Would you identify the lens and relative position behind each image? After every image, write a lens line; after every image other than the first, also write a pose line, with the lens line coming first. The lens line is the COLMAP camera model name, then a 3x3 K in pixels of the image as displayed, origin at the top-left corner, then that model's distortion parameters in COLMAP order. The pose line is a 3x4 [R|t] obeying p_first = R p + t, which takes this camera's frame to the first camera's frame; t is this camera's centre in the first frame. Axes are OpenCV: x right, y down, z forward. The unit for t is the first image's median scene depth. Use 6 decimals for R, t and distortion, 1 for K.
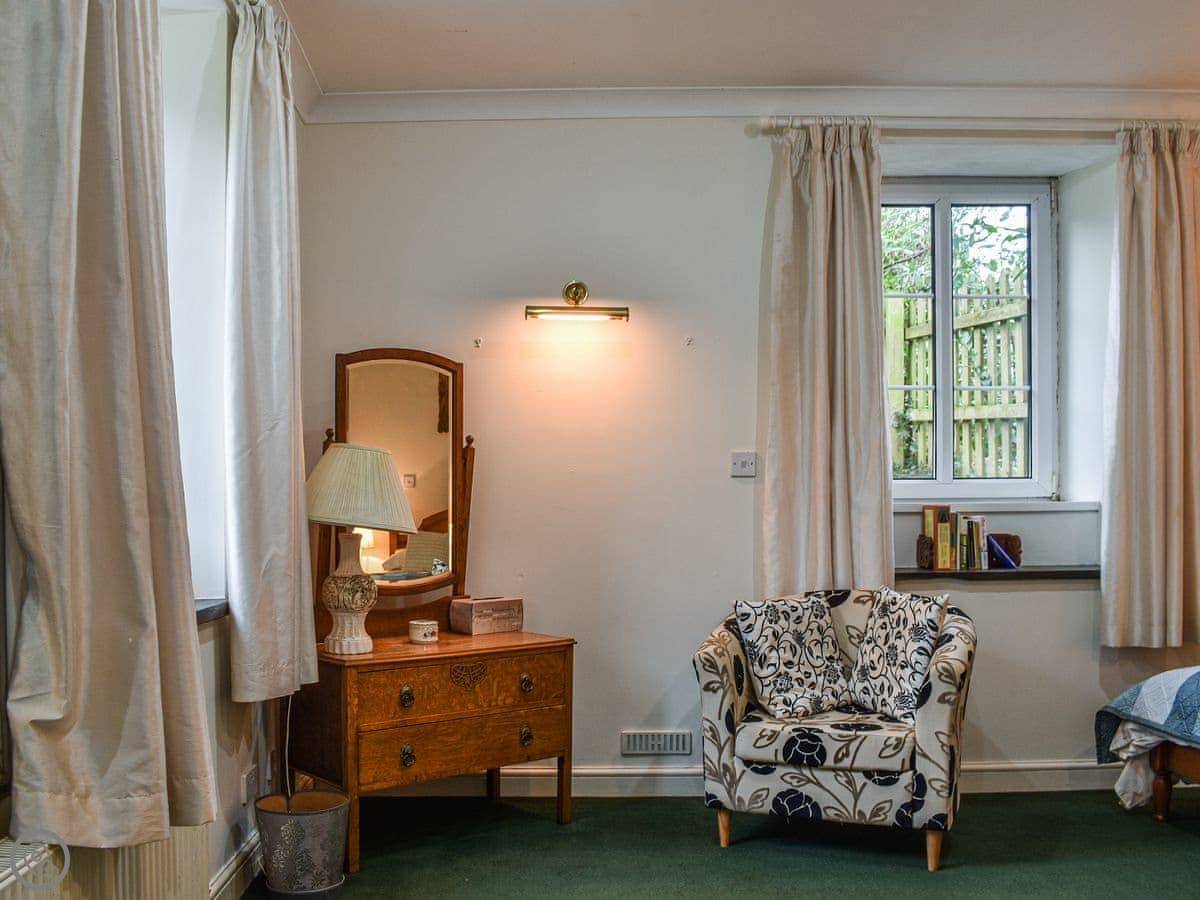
lens RADIAL K [[1038.7, 0, 594.5], [0, 1038.7, 495.5], [0, 0, 1]] dist [0.086420, -0.133616]
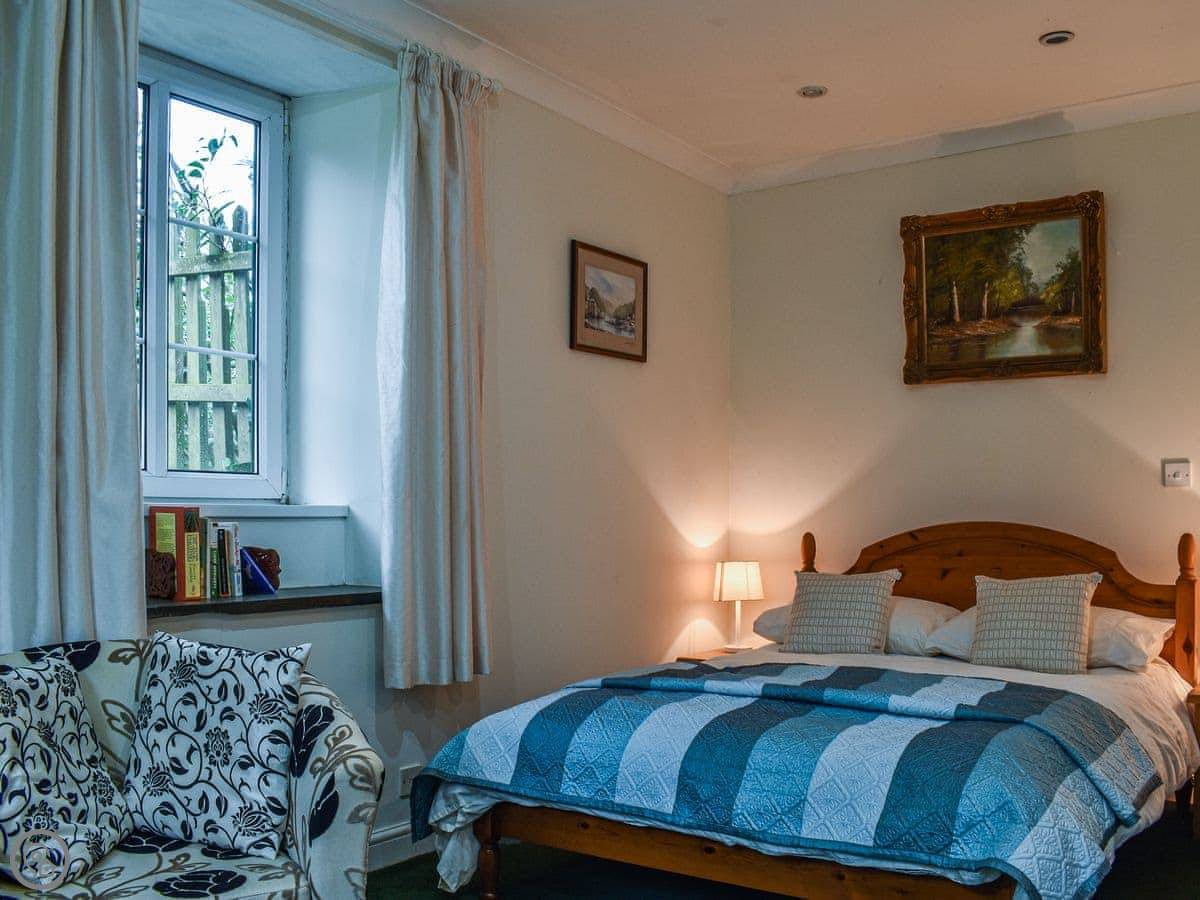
lens RADIAL K [[1123.2, 0, 600.5], [0, 1123.2, 543.6], [0, 0, 1]] dist [-0.078987, -0.007964]
pose [[0.645665, -0.002641, 0.763616, -0.064306], [-0.025727, 0.999351, 0.025209, 0.010123], [-0.763187, -0.035922, 0.645178, 0.389412]]
